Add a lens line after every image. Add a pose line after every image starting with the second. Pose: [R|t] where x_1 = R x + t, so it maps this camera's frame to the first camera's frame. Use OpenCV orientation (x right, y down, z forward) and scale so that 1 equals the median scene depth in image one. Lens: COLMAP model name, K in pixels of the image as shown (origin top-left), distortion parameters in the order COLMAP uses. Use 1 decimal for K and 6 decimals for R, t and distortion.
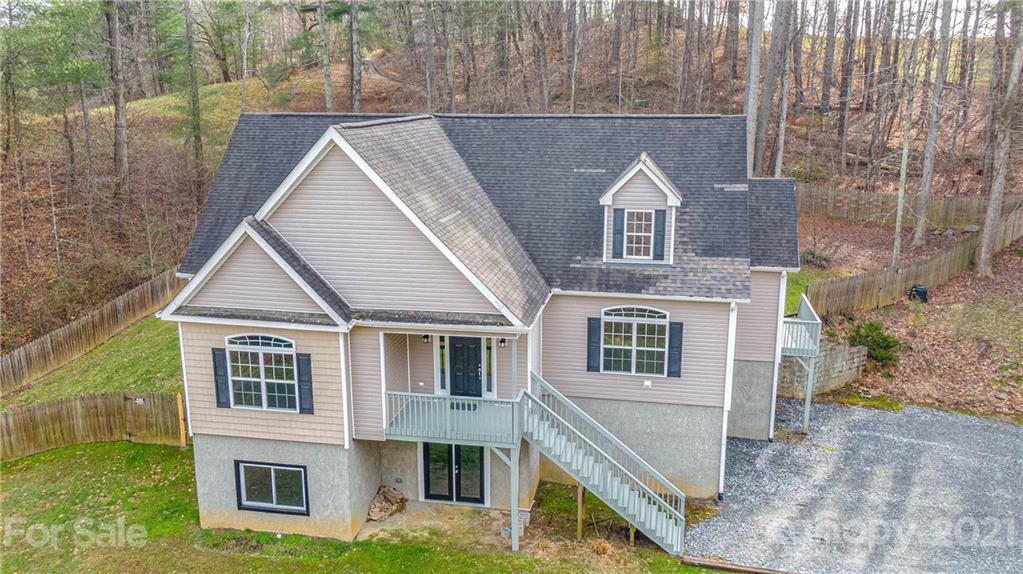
lens RADIAL K [[815.9, 0, 509.5], [0, 815.9, 299.2], [0, 0, 1]] dist [0.002260, 0.003360]
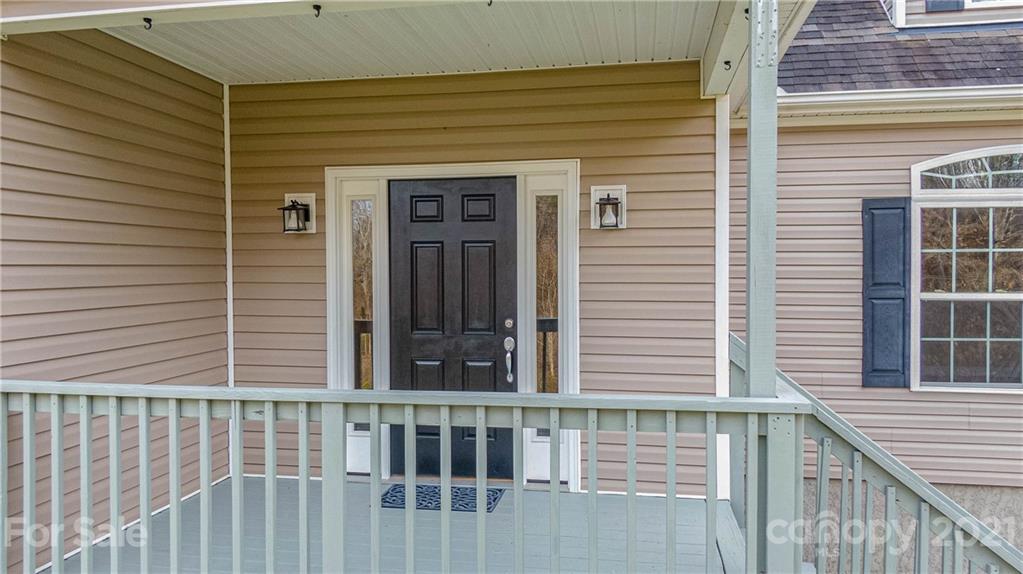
lens RADIAL K [[720.0, 0, 511.5], [0, 720.0, 287.0], [0, 0, 1]] dist [0.000432, 0.000100]
pose [[0.999990, -0.002981, 0.003394, -0.034870], [0.003663, 0.974809, -0.223010, 0.113118], [-0.002644, 0.223021, 0.974810, 0.750347]]
